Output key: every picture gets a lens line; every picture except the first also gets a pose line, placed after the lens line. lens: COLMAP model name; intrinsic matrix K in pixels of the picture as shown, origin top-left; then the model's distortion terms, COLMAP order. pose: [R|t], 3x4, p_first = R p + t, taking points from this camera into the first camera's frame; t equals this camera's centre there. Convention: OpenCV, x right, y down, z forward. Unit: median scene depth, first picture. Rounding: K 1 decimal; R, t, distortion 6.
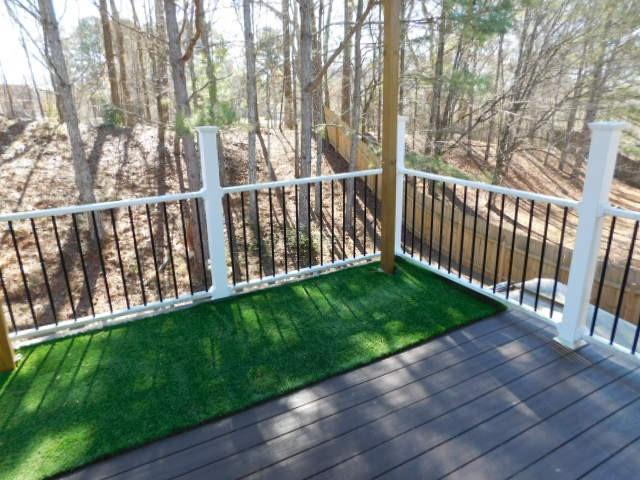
lens RADIAL K [[427.8, 0, 320.0], [0, 427.8, 240.0], [0, 0, 1]] dist [-0.018734, 0.004932]
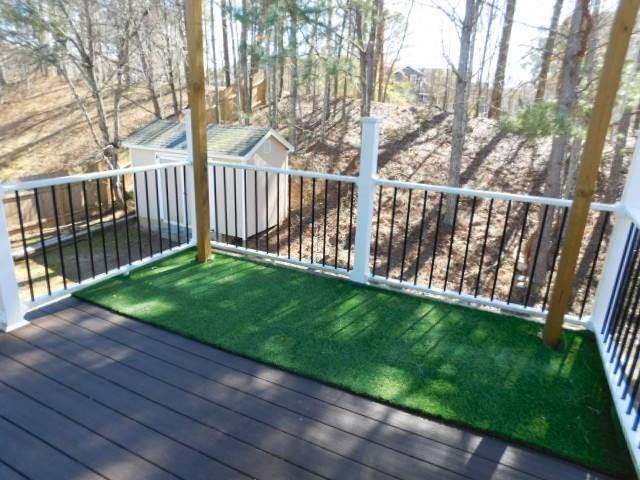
lens RADIAL K [[427.8, 0, 320.0], [0, 427.8, 240.0], [0, 0, 1]] dist [-0.018734, 0.004932]
pose [[0.574199, 0.298405, -0.762397, 0.159076], [-0.298370, 0.943441, 0.144549, -0.027973], [0.762411, 0.144477, 0.630758, 0.085356]]
